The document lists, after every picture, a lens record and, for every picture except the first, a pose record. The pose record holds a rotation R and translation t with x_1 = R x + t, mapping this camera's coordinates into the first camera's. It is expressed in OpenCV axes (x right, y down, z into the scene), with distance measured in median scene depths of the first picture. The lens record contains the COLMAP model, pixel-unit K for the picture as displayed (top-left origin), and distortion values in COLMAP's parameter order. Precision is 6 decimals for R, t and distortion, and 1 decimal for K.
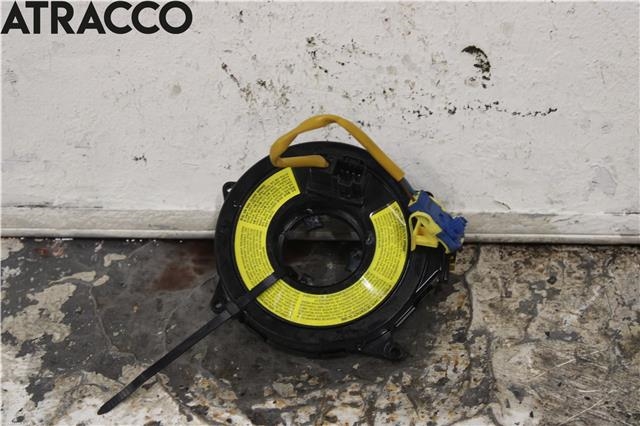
lens RADIAL K [[1301.6, 0, 319.4], [0, 1301.6, 211.8], [0, 0, 1]] dist [0.054979, 0.000000]
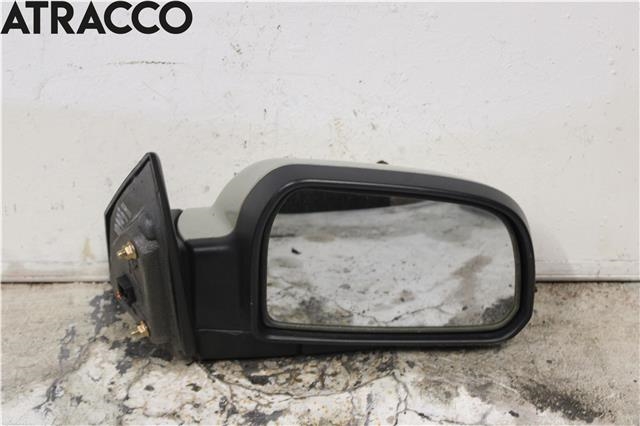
lens RADIAL K [[1005.8, 0, 319.6], [0, 1005.8, 218.8], [0, 0, 1]] dist [-0.025348, 0.000000]
pose [[0.999964, -0.007245, 0.004386, 0.029934], [0.007719, 0.992746, -0.119986, 0.103192], [-0.003485, 0.120015, 0.992766, -0.284513]]
